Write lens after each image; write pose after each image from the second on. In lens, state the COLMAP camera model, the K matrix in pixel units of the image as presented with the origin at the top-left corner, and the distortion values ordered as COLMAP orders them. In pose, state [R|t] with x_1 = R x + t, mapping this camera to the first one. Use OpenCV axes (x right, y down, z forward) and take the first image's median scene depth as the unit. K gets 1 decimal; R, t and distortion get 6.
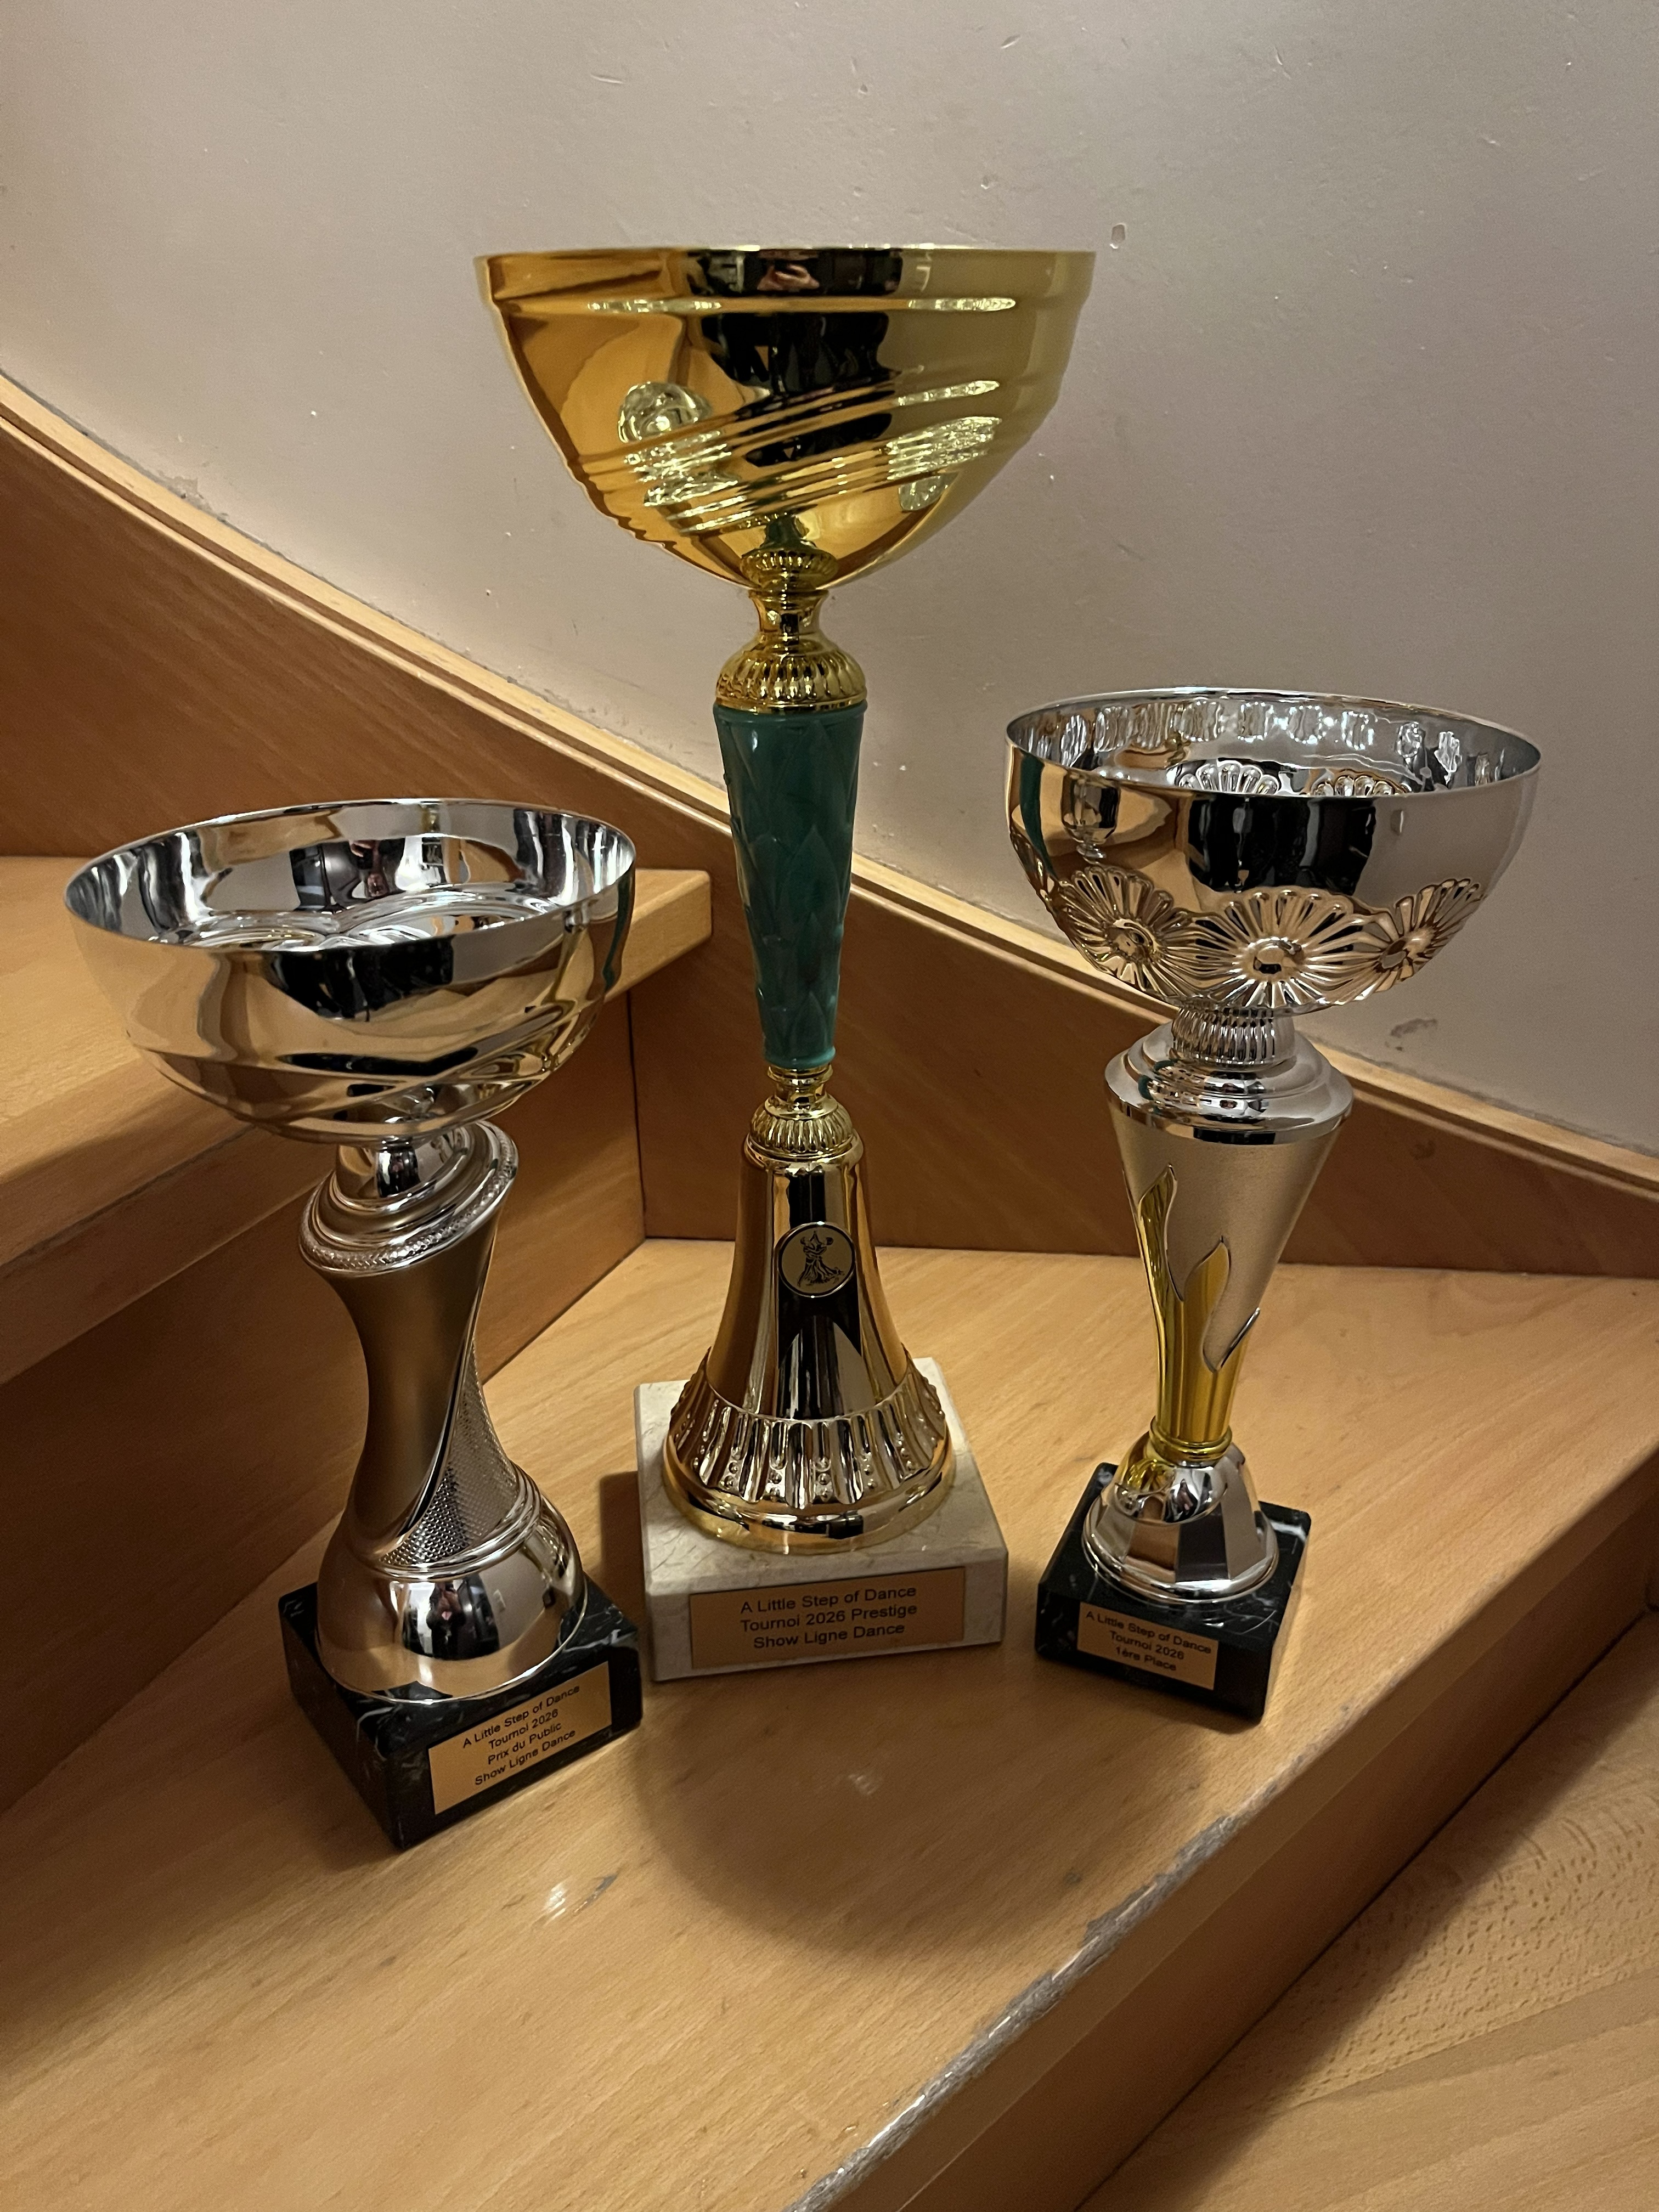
lens RADIAL K [[1679.4, 0, 836.8], [0, 1679.4, 1134.8], [0, 0, 1]] dist [-0.000108, 0.001769]
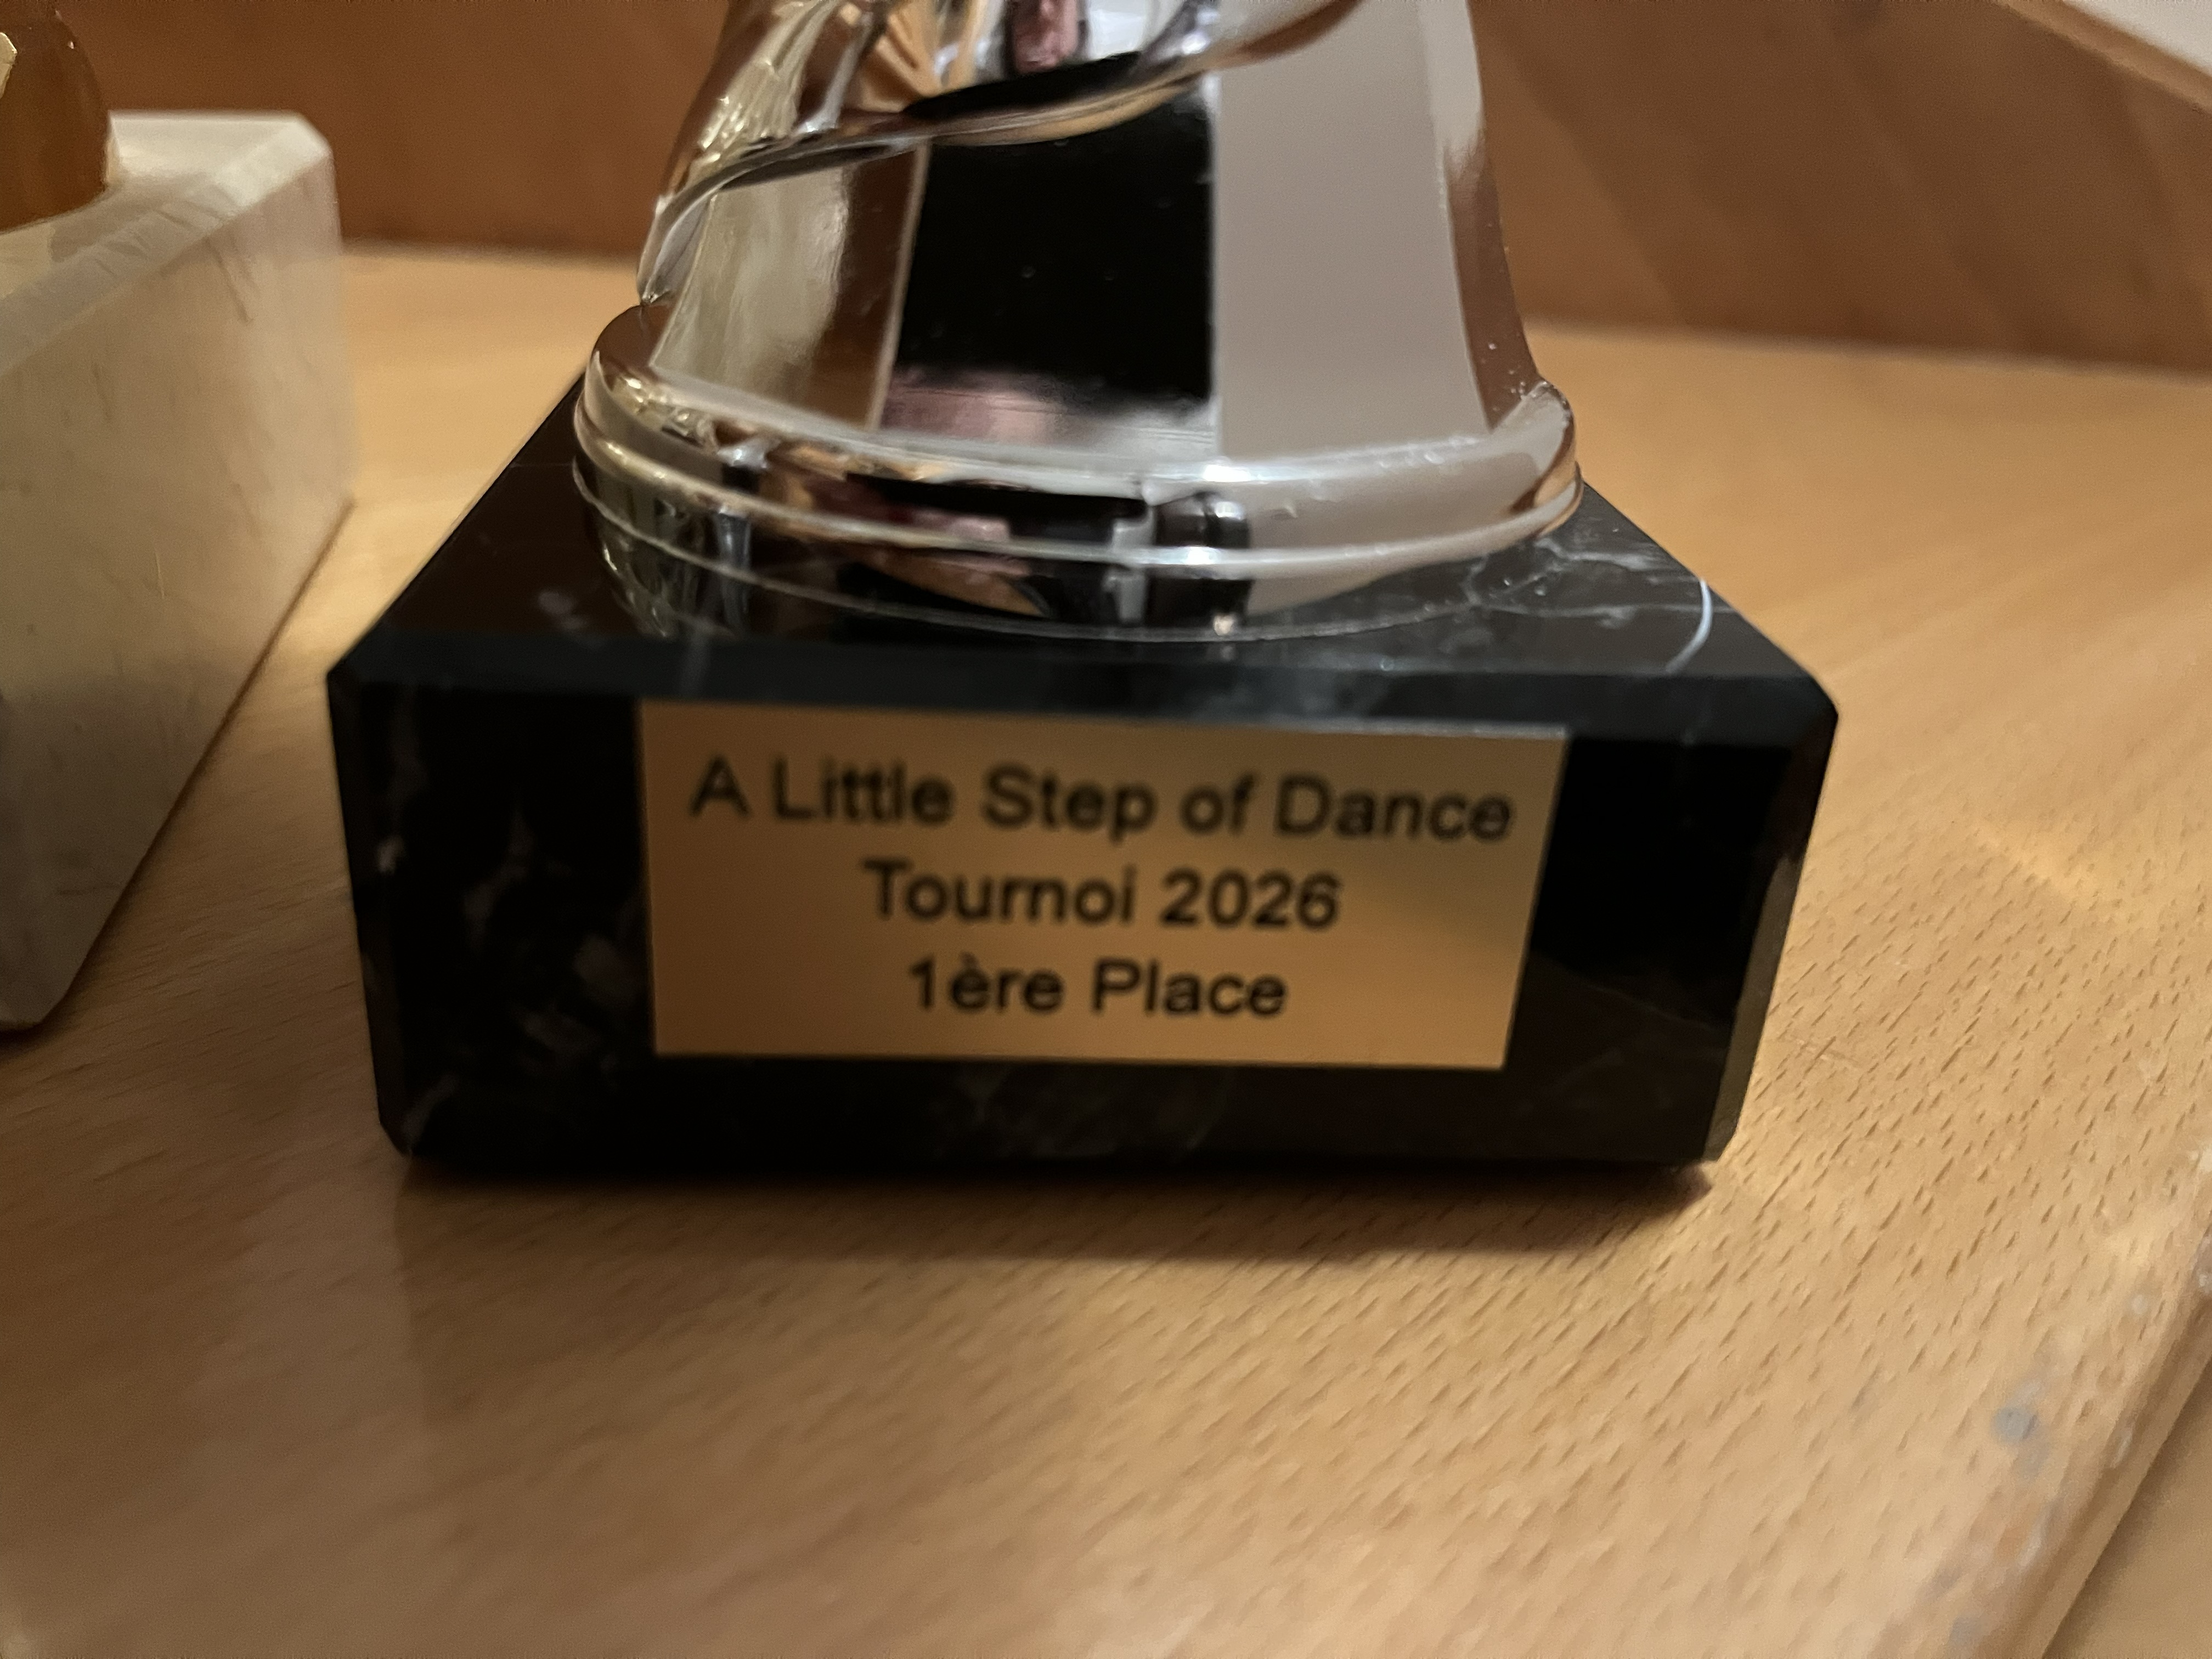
lens RADIAL K [[1684.8, 0, 1106.0], [0, 1684.8, 829.5], [0, 0, 1]] dist [0.000849, -0.009656]
pose [[0.867522, -0.150340, 0.474134, 0.117758], [0.130025, 0.988627, 0.075571, 0.304808], [-0.480103, -0.003910, 0.877203, 0.917696]]
